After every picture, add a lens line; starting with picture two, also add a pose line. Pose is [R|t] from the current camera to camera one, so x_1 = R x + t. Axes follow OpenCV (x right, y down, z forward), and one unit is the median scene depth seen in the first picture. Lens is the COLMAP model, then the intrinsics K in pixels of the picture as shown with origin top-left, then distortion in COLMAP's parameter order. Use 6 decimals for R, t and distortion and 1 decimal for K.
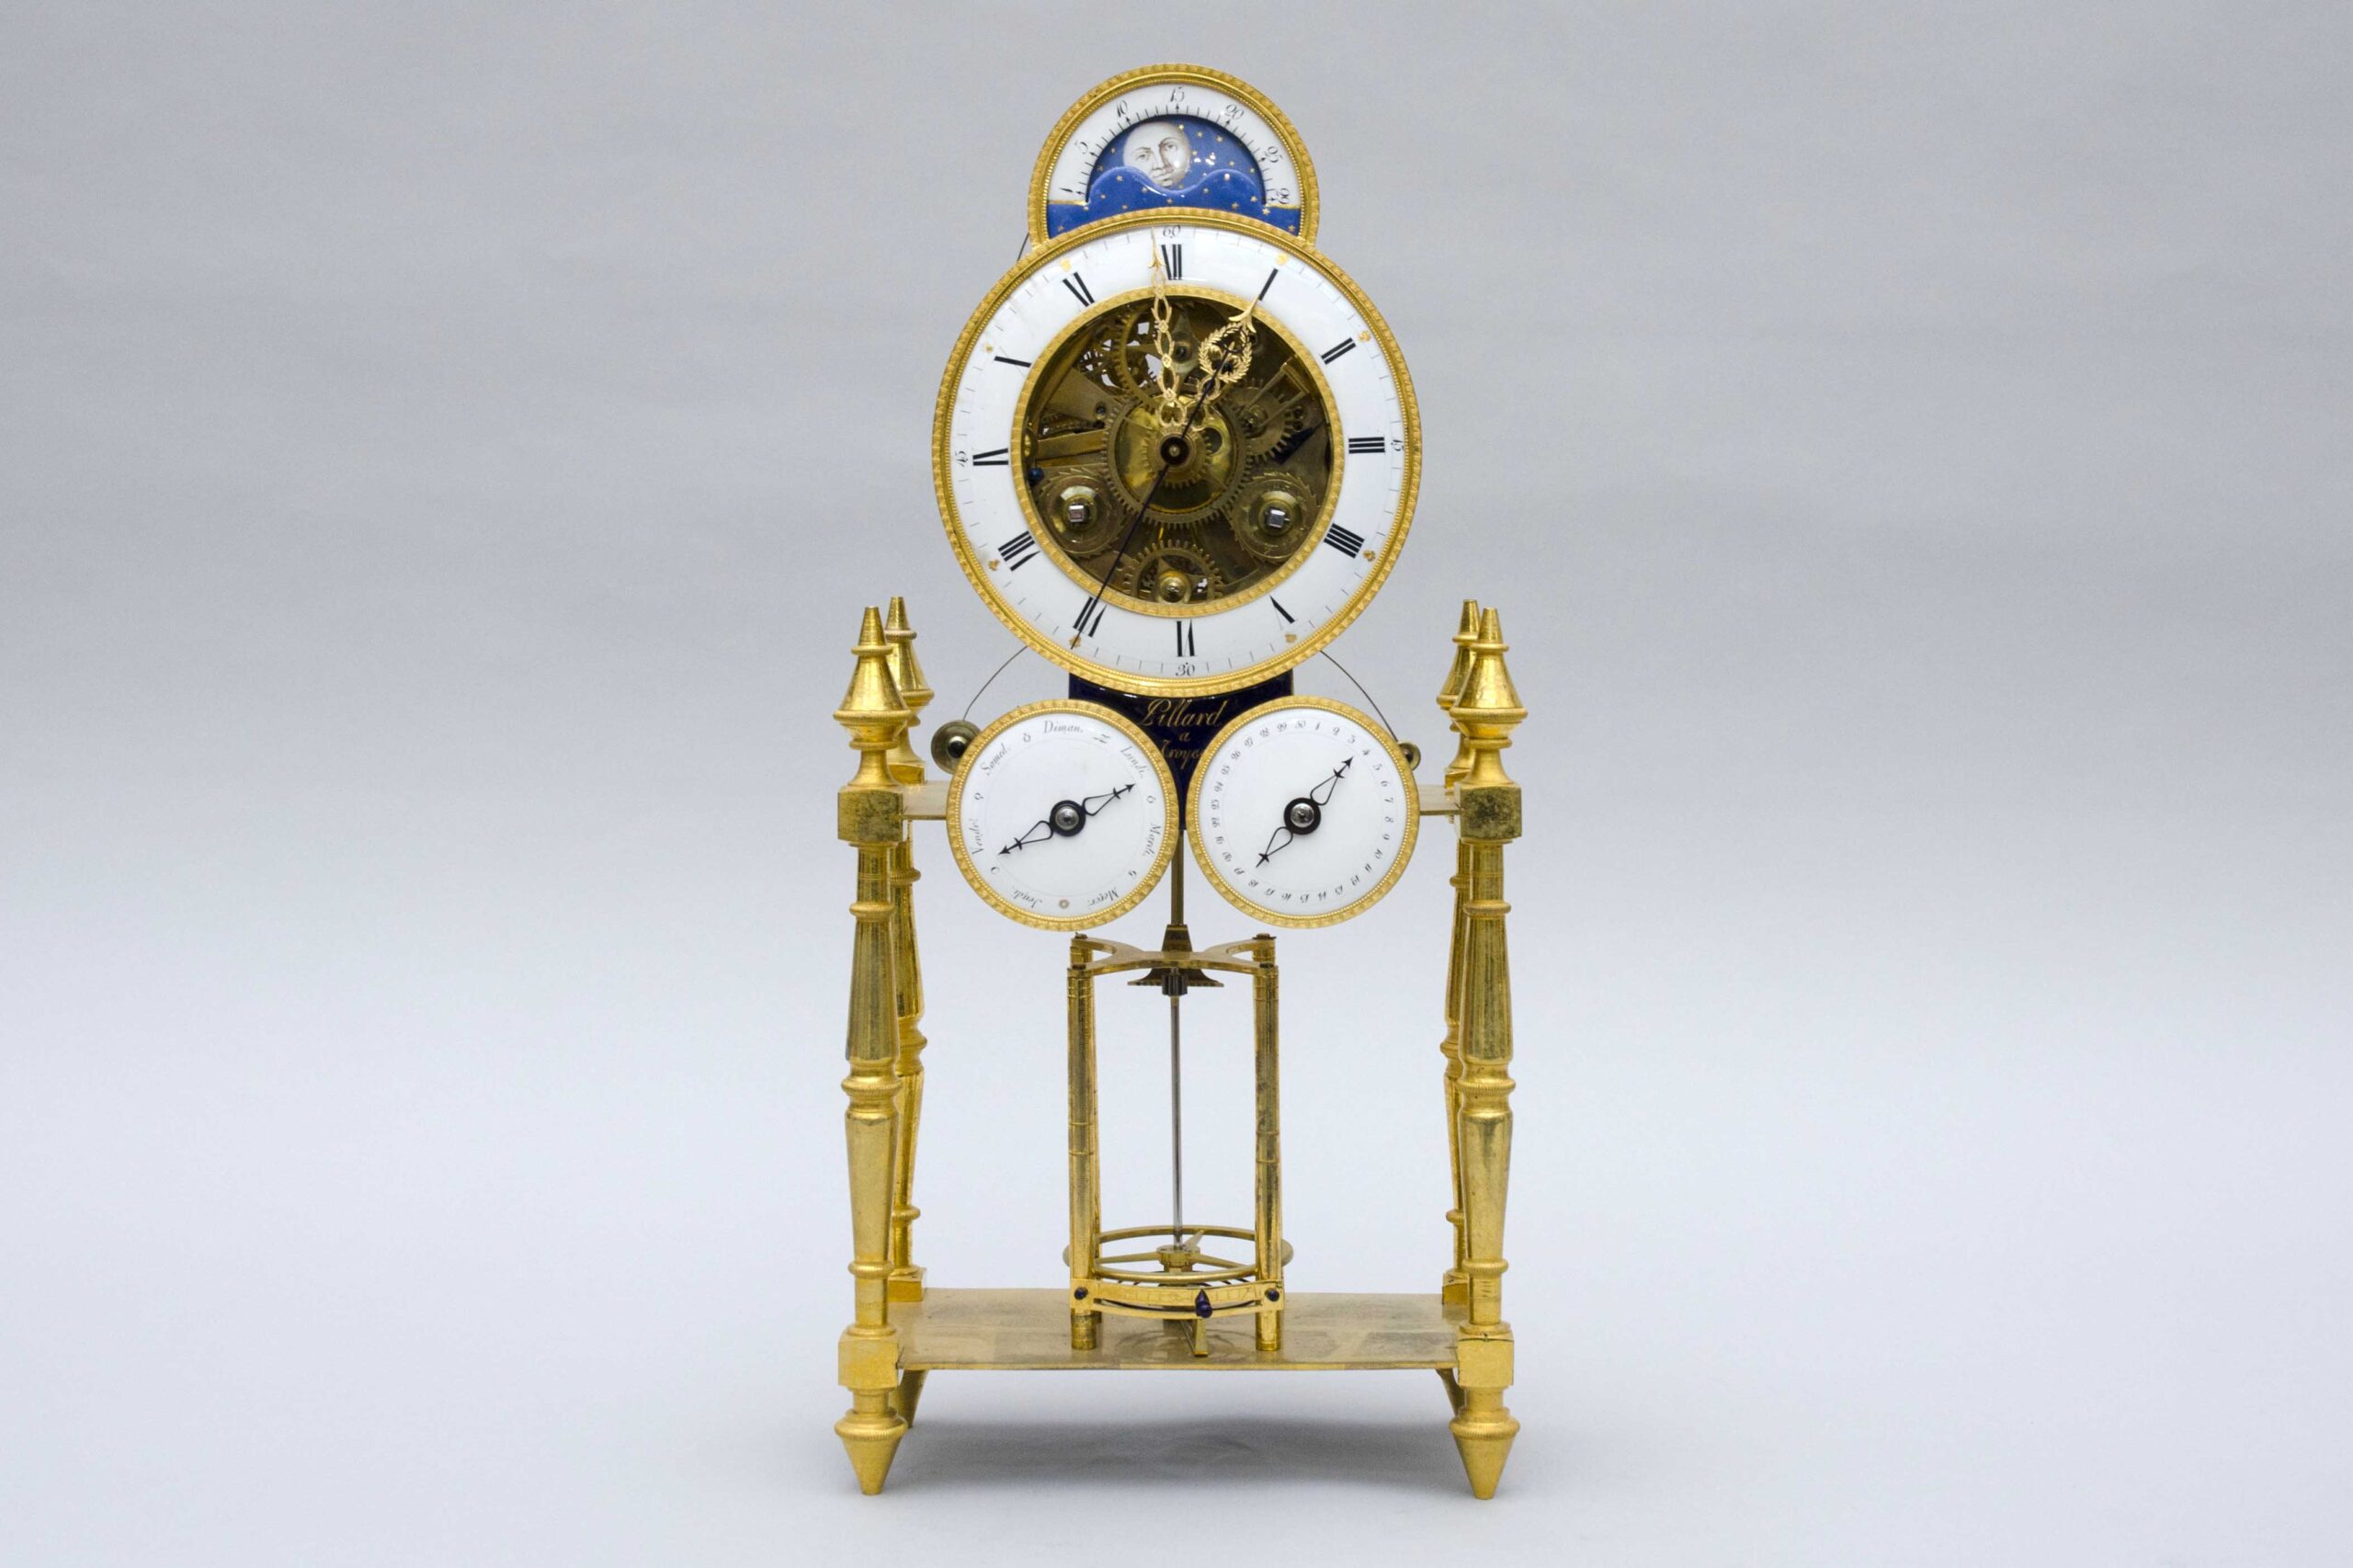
lens RADIAL K [[4176.2, 0, 1176.5], [0, 4176.2, 784.0], [0, 0, 1]] dist [-0.046335, -0.026996]
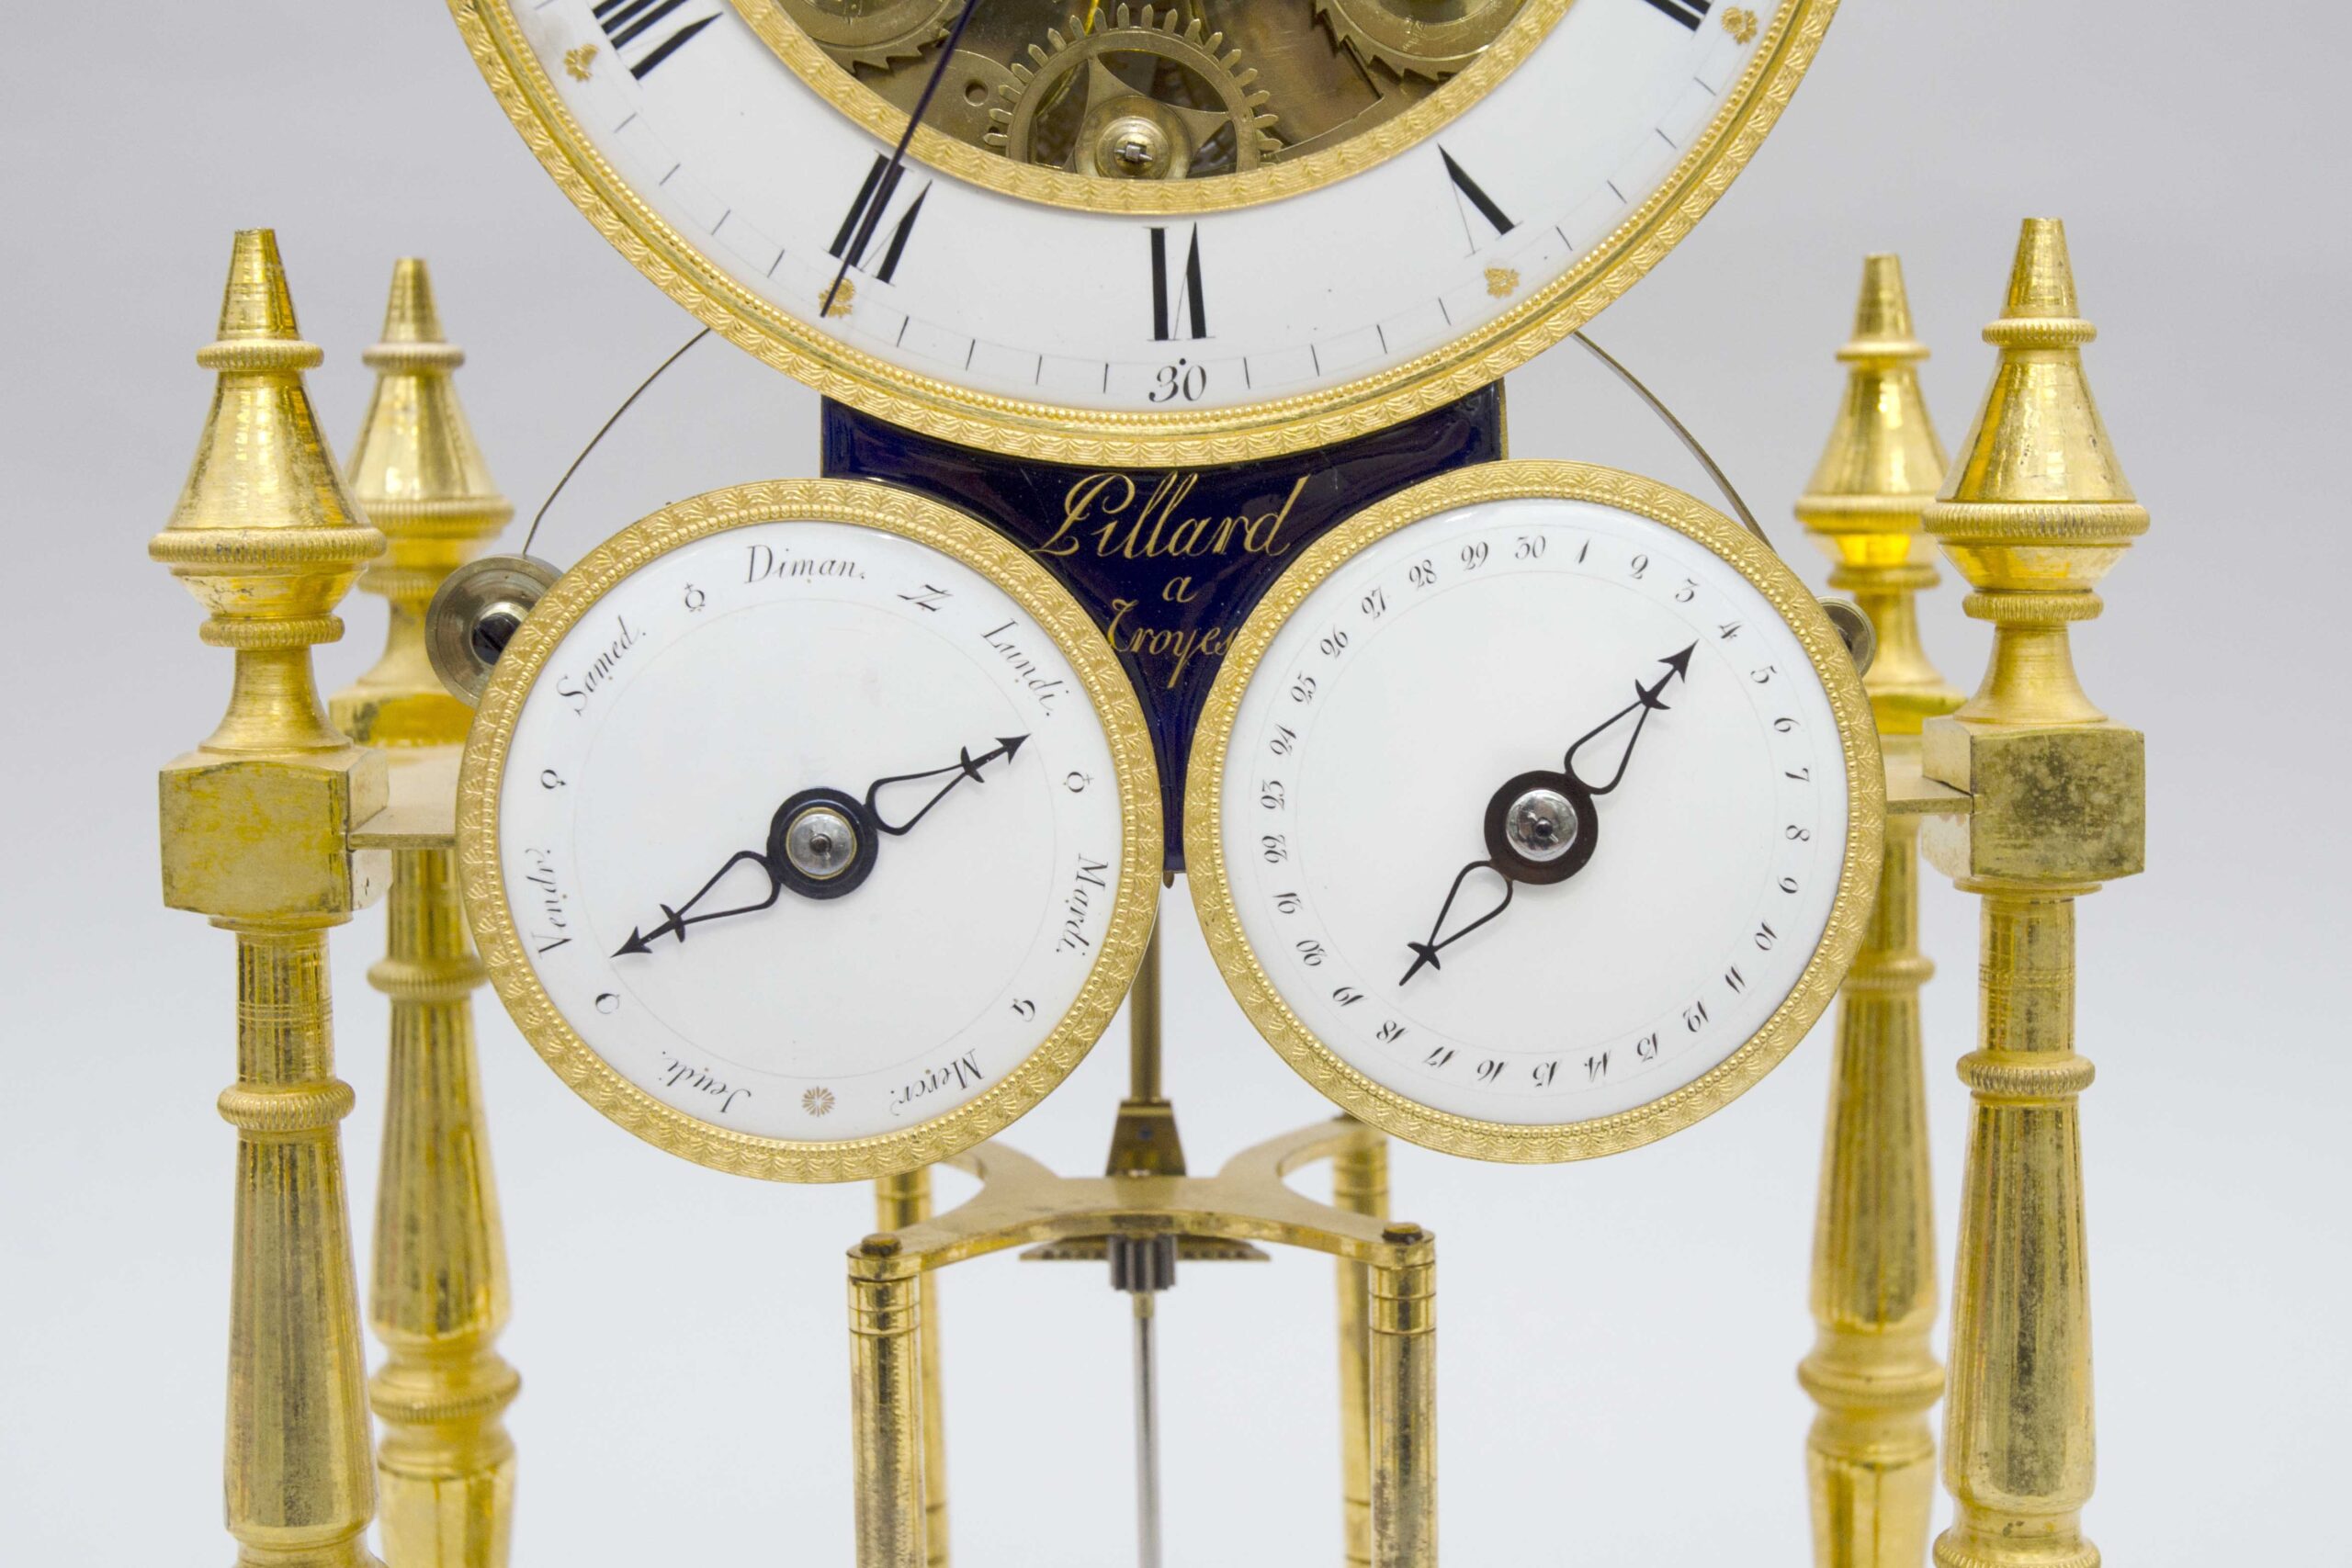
lens RADIAL K [[3447.4, 0, 1176.0], [0, 3447.4, 784.0], [0, 0, 1]] dist [-0.026255, -0.014283]
pose [[0.999531, -0.013110, 0.027660, -0.005862], [0.012673, 0.999793, 0.015935, -0.000336], [-0.027863, -0.015577, 0.999490, 0.728788]]
